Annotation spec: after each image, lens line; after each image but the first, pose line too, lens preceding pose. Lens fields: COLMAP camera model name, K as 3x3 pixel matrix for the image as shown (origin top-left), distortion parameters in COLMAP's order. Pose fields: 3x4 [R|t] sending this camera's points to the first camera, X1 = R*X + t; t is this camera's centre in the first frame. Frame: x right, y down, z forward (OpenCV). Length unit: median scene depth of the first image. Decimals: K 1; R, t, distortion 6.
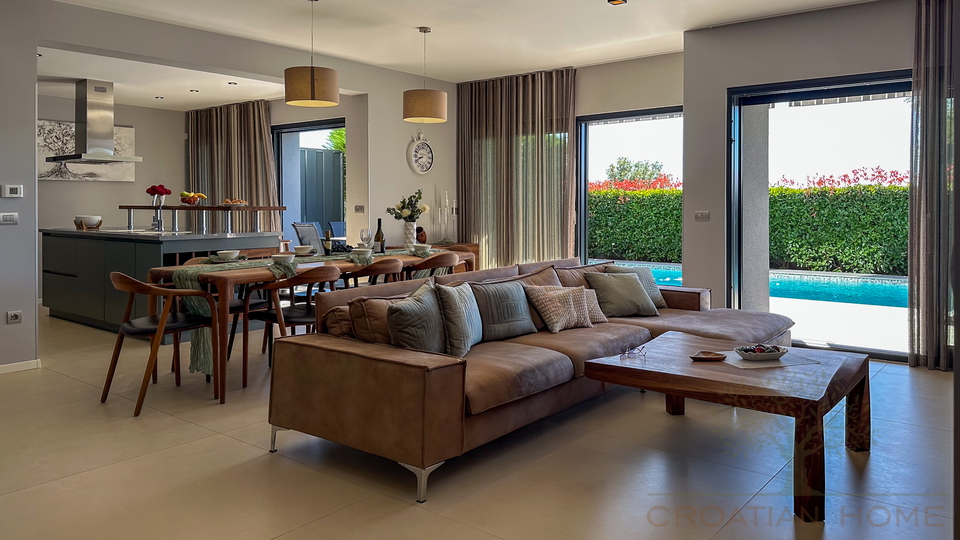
lens RADIAL K [[691.5, 0, 473.2], [0, 691.5, 257.8], [0, 0, 1]] dist [0.133132, -0.200914]
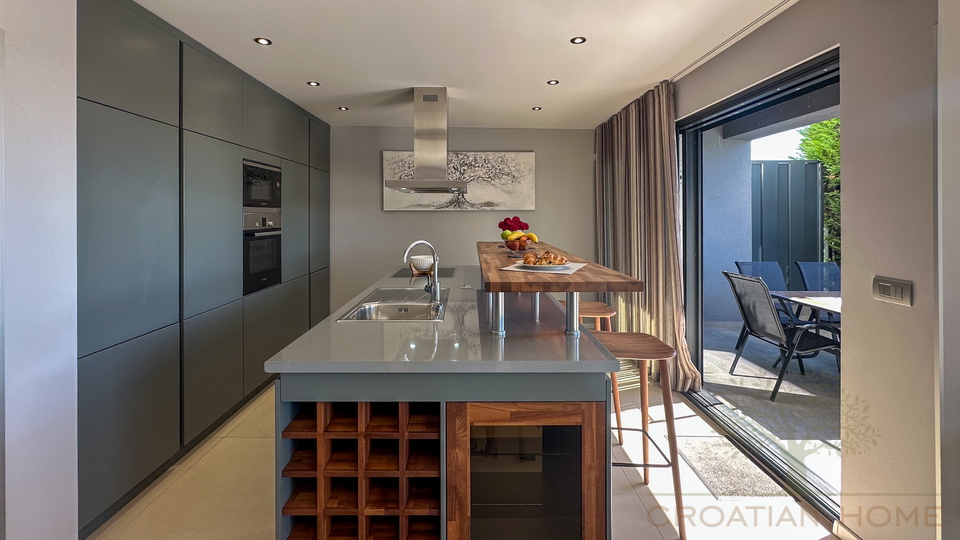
lens RADIAL K [[412.5, 0, 478.9], [0, 412.5, 234.3], [0, 0, 1]] dist [0.001941, 0.000253]
pose [[0.642162, 0.042226, -0.765405, -0.104746], [-0.060708, 0.998147, 0.004133, -0.070467], [0.764162, 0.043812, 0.643535, 0.566381]]
